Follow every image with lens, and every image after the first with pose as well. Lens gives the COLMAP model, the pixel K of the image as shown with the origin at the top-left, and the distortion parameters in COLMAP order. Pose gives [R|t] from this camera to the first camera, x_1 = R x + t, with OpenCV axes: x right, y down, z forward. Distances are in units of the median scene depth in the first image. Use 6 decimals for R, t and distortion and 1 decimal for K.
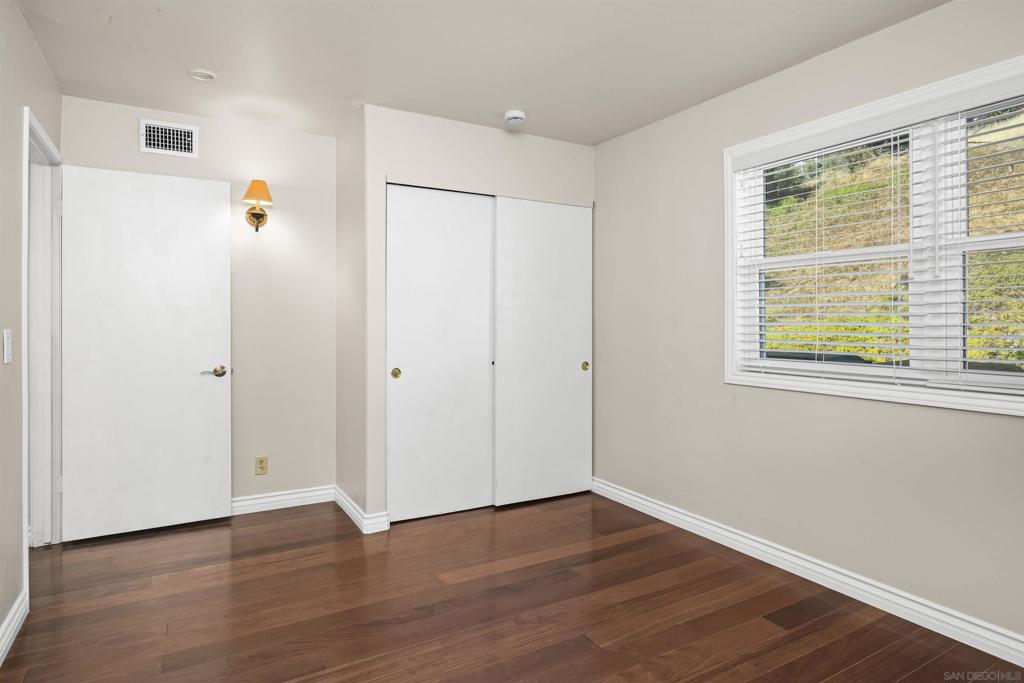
lens RADIAL K [[578.2, 0, 502.2], [0, 578.2, 316.0], [0, 0, 1]] dist [-0.014616, 0.002371]
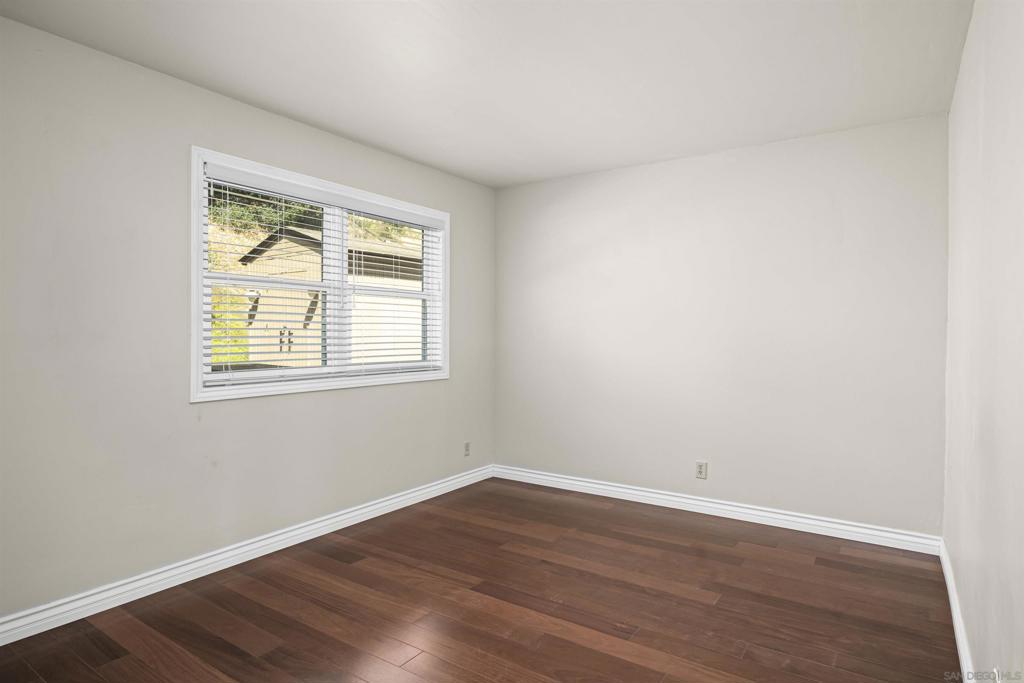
lens RADIAL K [[578.2, 0, 512.3], [0, 578.2, 340.8], [0, 0, 1]] dist [-0.014616, 0.002371]
pose [[-0.446544, -0.000242, 0.894762, -0.780684], [0.004623, 0.999986, 0.002578, 0.022196], [-0.894750, 0.005287, -0.446536, 1.135889]]
